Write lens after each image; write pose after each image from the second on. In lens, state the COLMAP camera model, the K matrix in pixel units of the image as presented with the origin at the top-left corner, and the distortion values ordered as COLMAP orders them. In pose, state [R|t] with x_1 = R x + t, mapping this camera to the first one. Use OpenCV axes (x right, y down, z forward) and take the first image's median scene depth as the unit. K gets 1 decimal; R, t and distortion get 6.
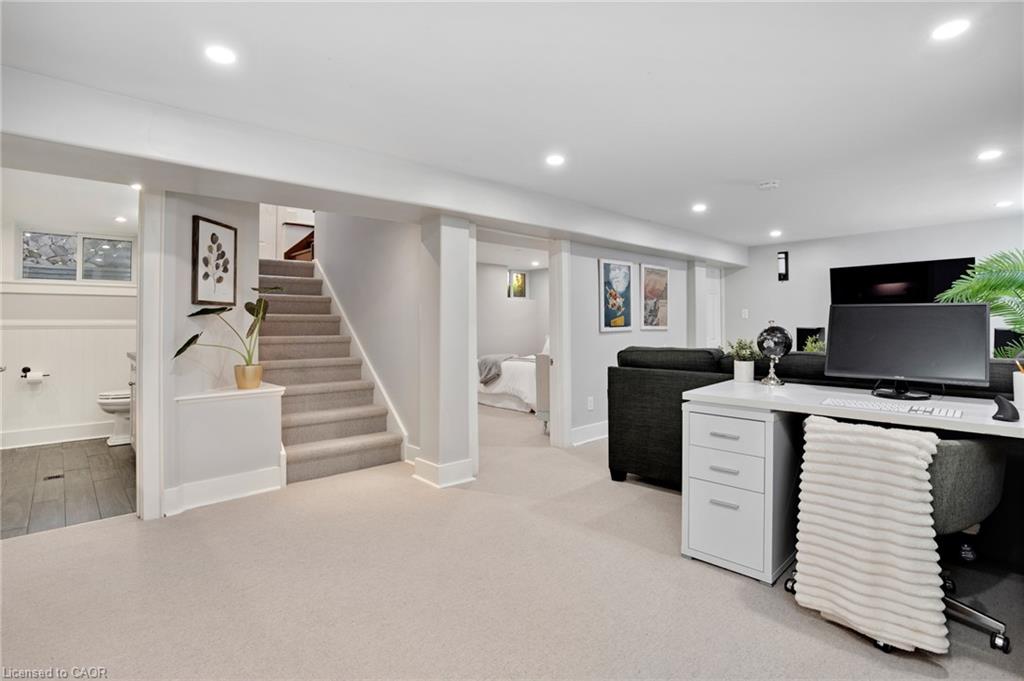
lens RADIAL K [[504.1, 0, 512.0], [0, 504.1, 340.5], [0, 0, 1]] dist [-0.082767, 0.041530]
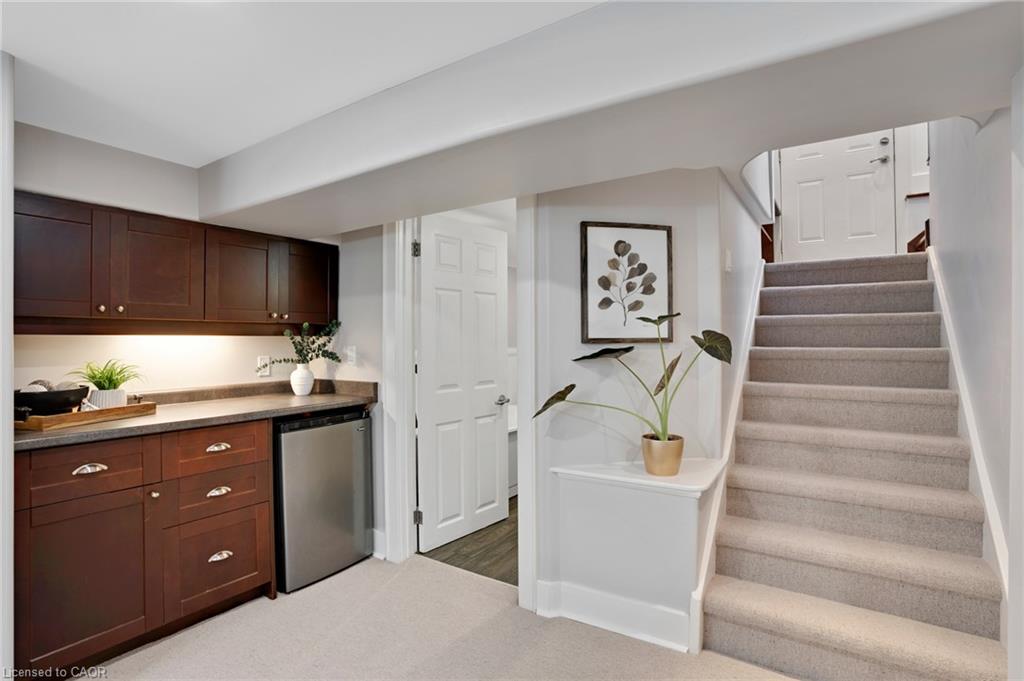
lens RADIAL K [[504.1, 0, 512.0], [0, 504.1, 340.5], [0, 0, 1]] dist [-0.082767, 0.041530]
pose [[0.234210, 0.008859, -0.972146, 0.048730], [-0.028005, 0.999605, 0.002362, -0.073995], [0.971783, 0.026671, 0.234366, 0.686342]]
